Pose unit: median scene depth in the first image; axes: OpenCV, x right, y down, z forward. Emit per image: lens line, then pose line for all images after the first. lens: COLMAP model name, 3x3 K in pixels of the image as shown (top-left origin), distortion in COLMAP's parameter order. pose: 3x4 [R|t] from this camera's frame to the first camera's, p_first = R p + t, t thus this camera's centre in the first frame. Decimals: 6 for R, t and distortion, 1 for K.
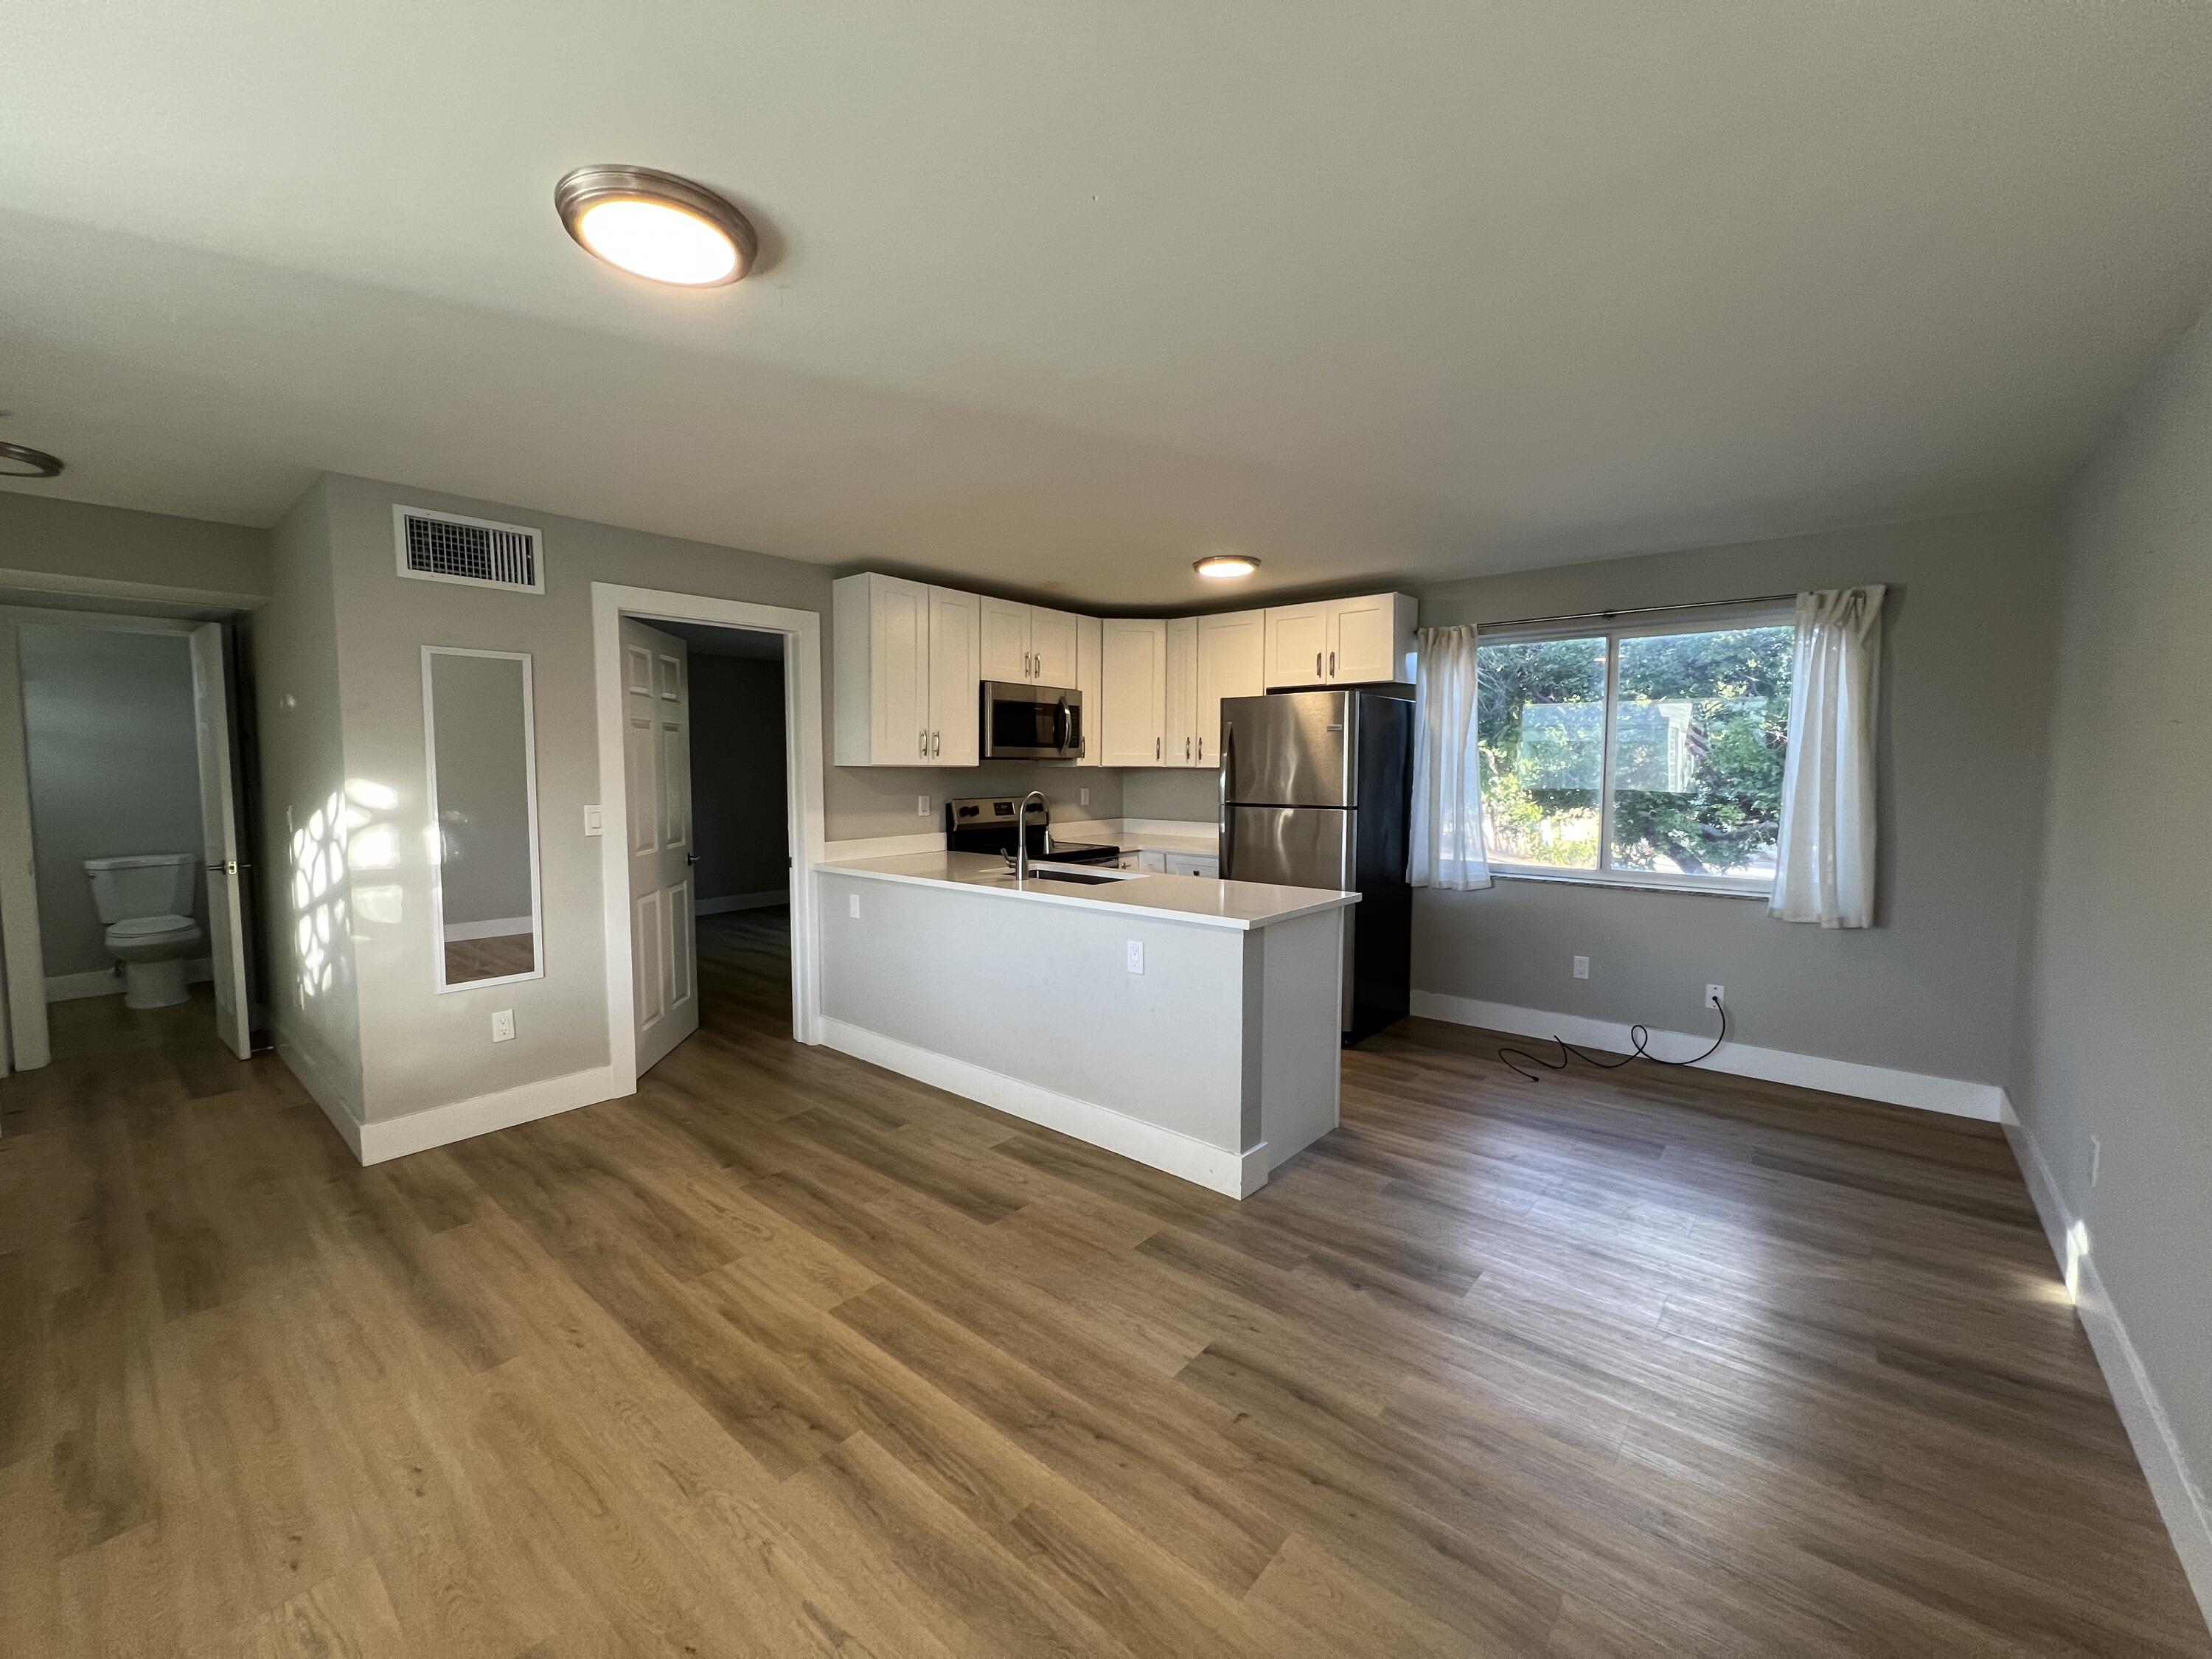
lens RADIAL K [[884.3, 0, 1101.9], [0, 884.3, 824.1], [0, 0, 1]] dist [0.002509, 0.000011]
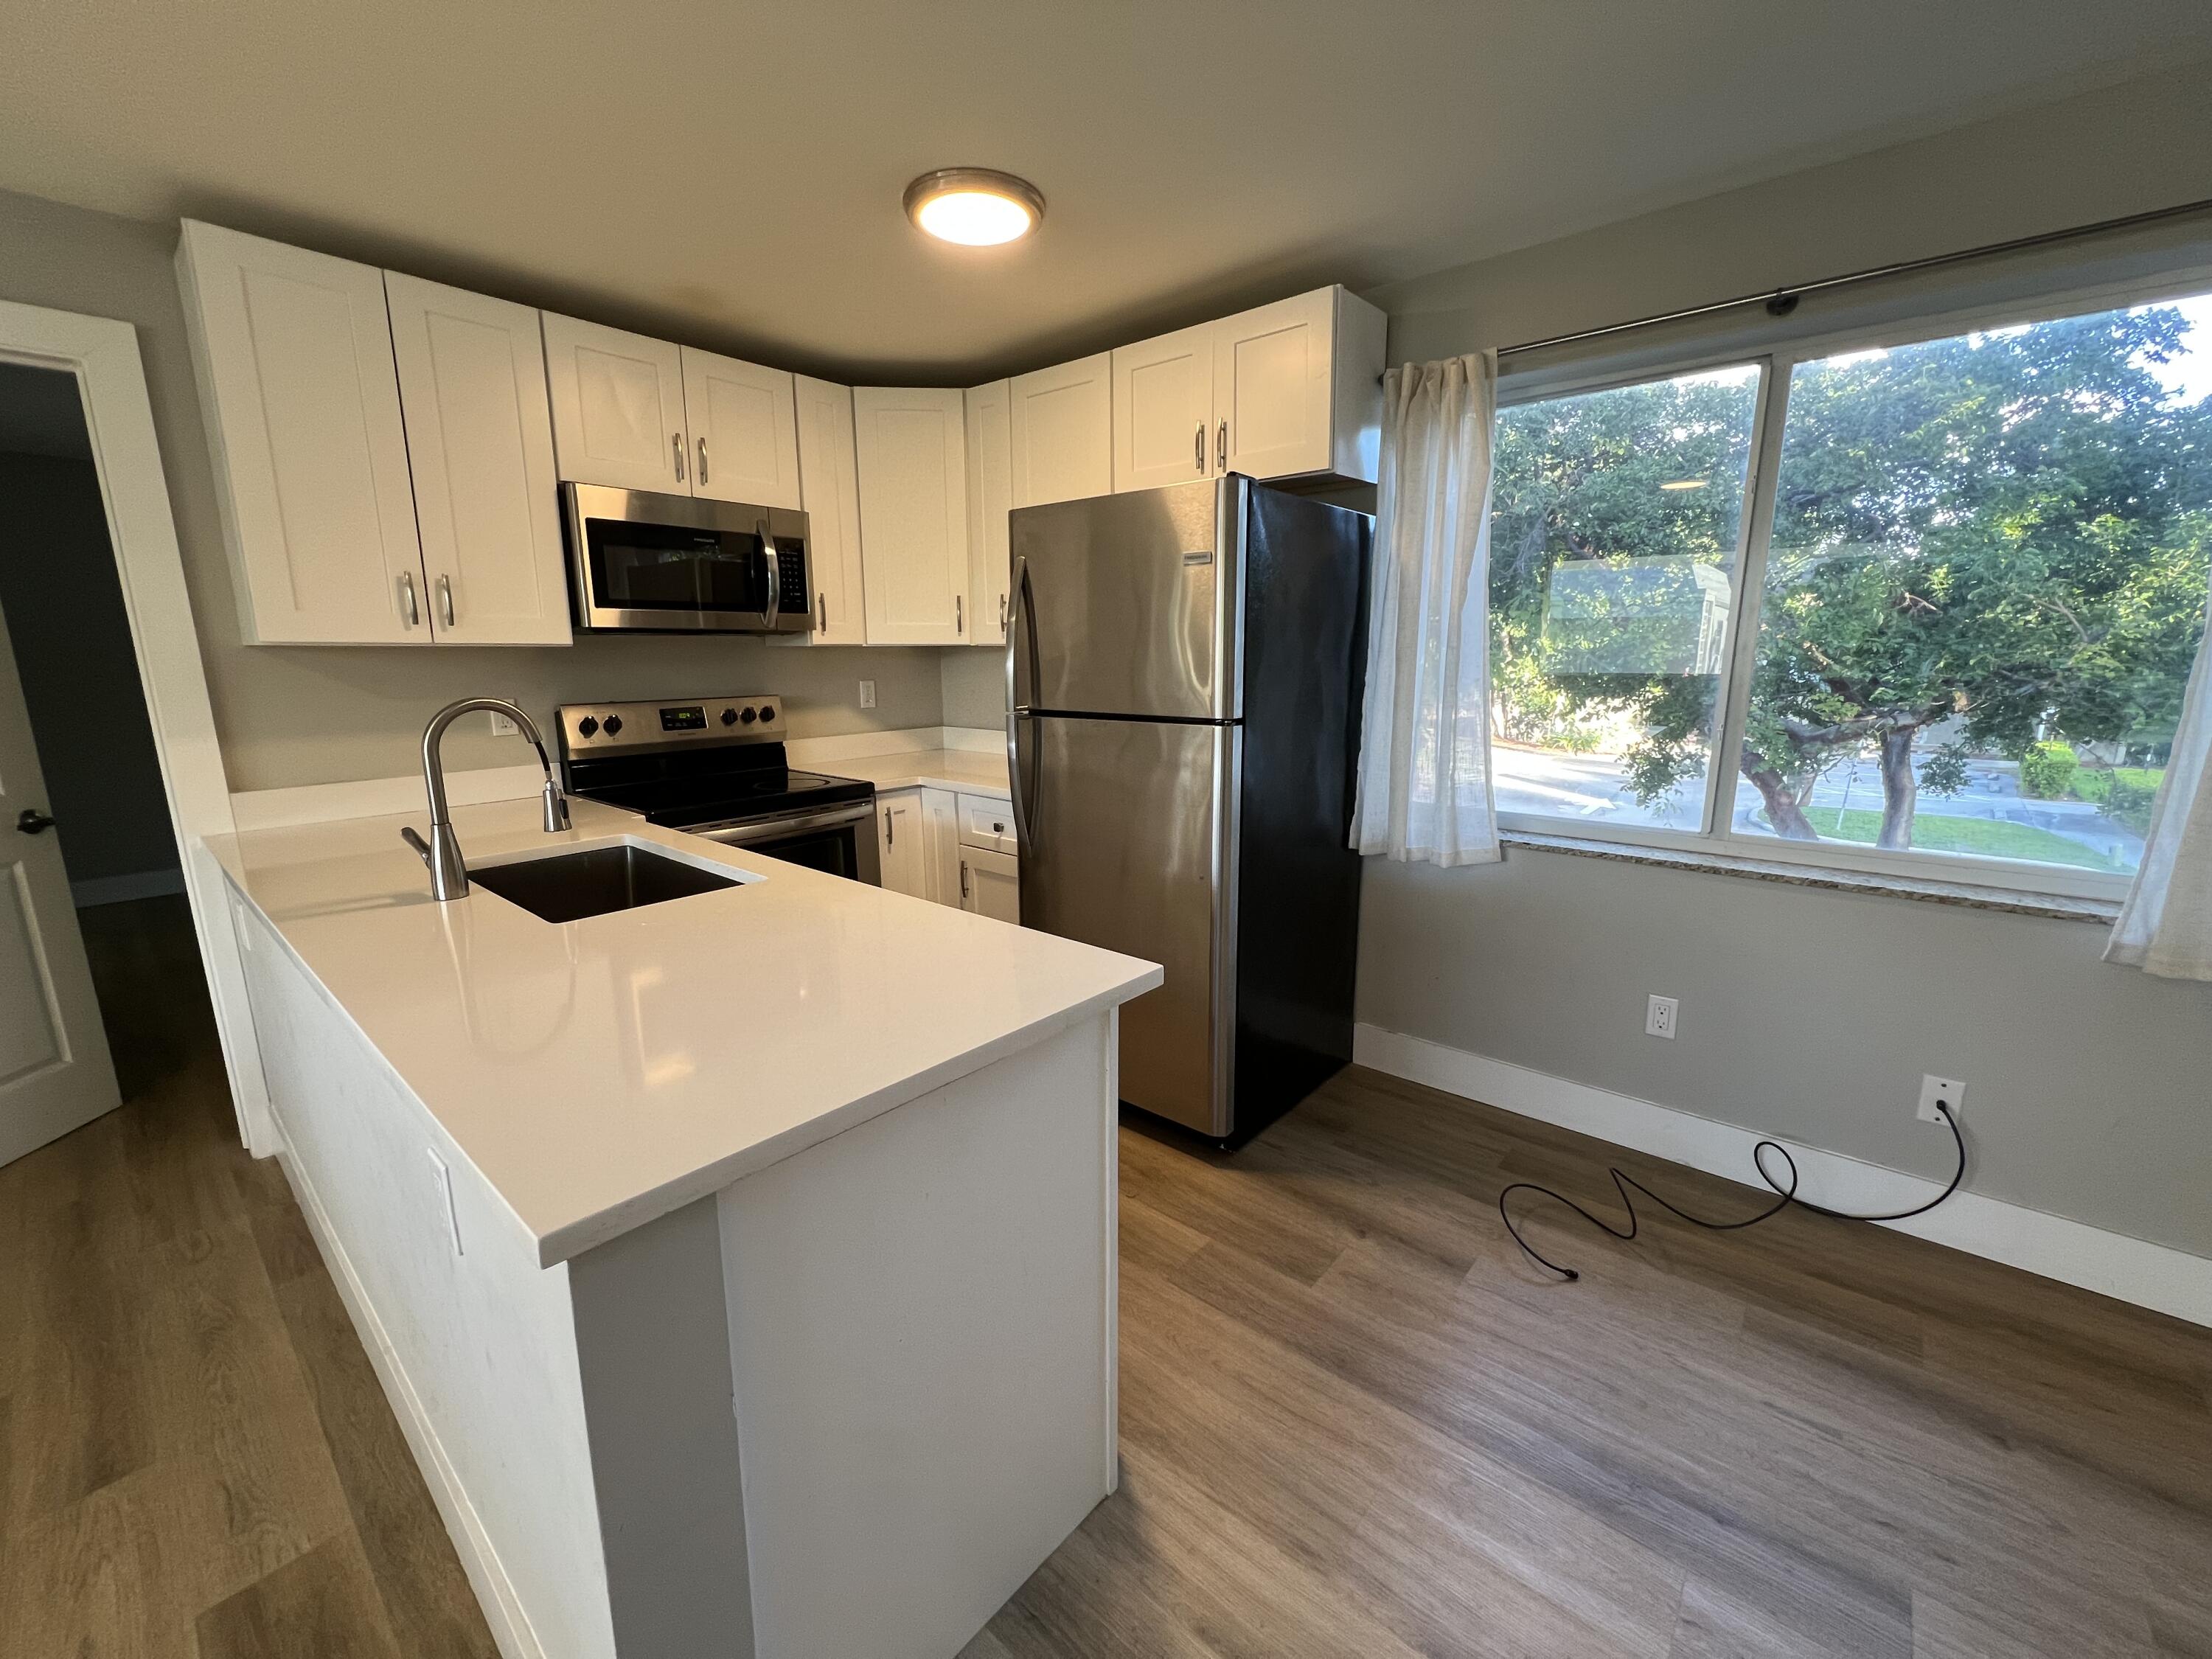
lens RADIAL K [[884.3, 0, 1104.1], [0, 884.3, 822.1], [0, 0, 1]] dist [0.002509, 0.000011]
pose [[0.999952, -0.007343, -0.006453, 0.207670], [0.008095, 0.992079, 0.125352, -0.024475], [0.005482, -0.125398, 0.992091, 0.479047]]
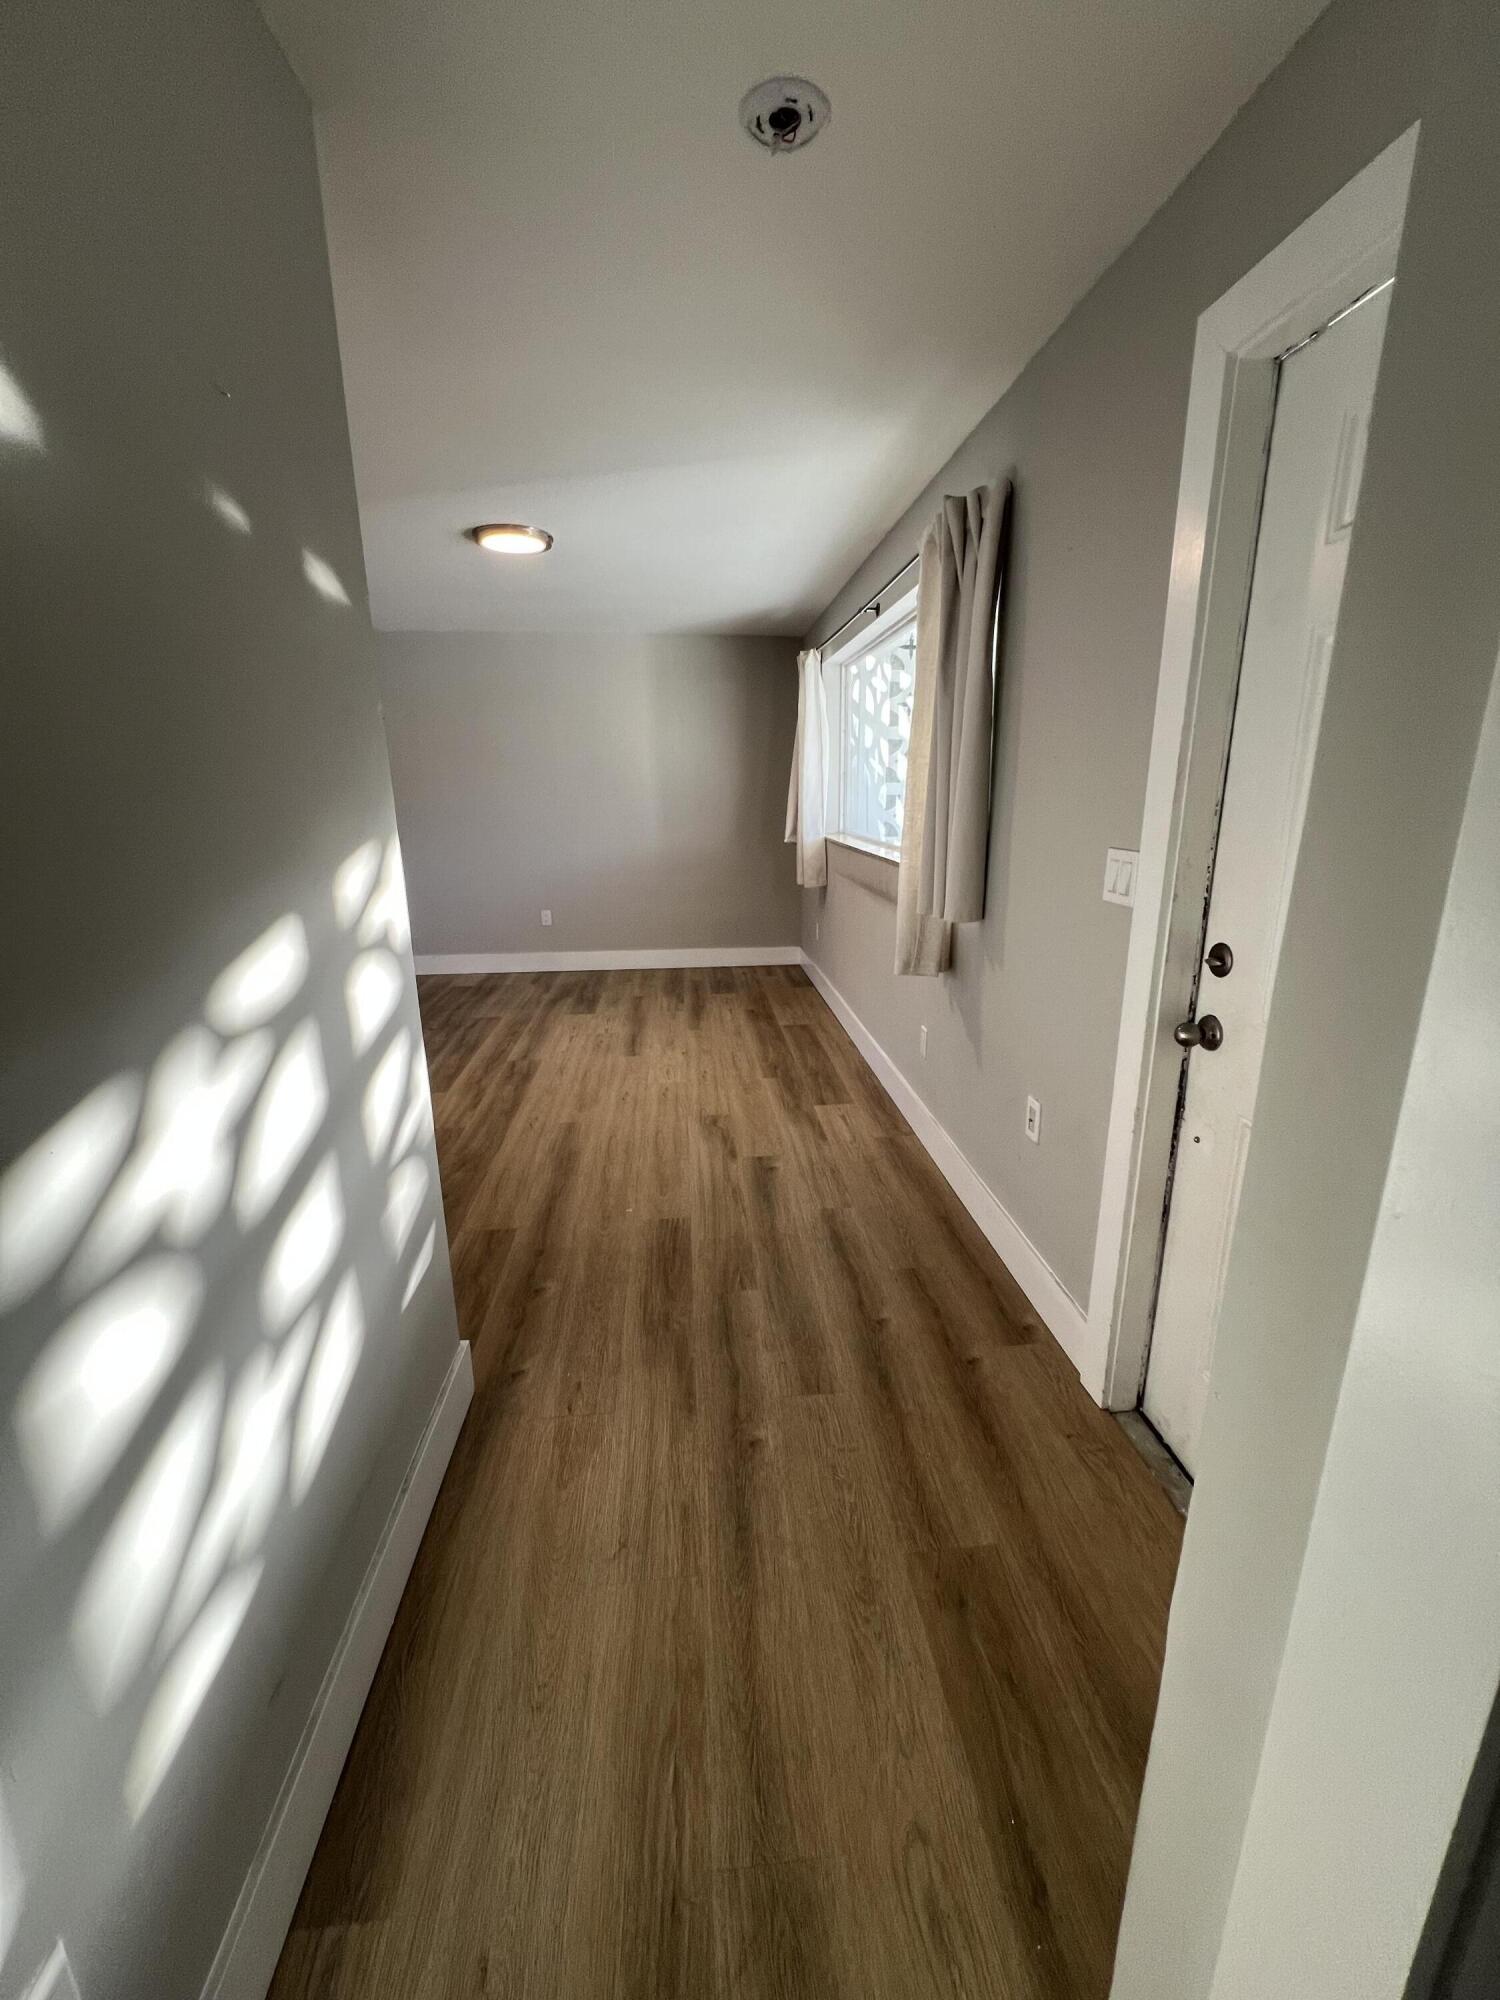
lens RADIAL K [[799.6, 0, 744.1], [0, 799.6, 995.0], [0, 0, 1]] dist [0.002509, 0.000011]
pose [[-0.704637, -0.175570, 0.687504, -0.934312], [0.055863, 0.952171, 0.300414, -0.045196], [-0.707366, 0.250089, -0.661127, 0.823763]]
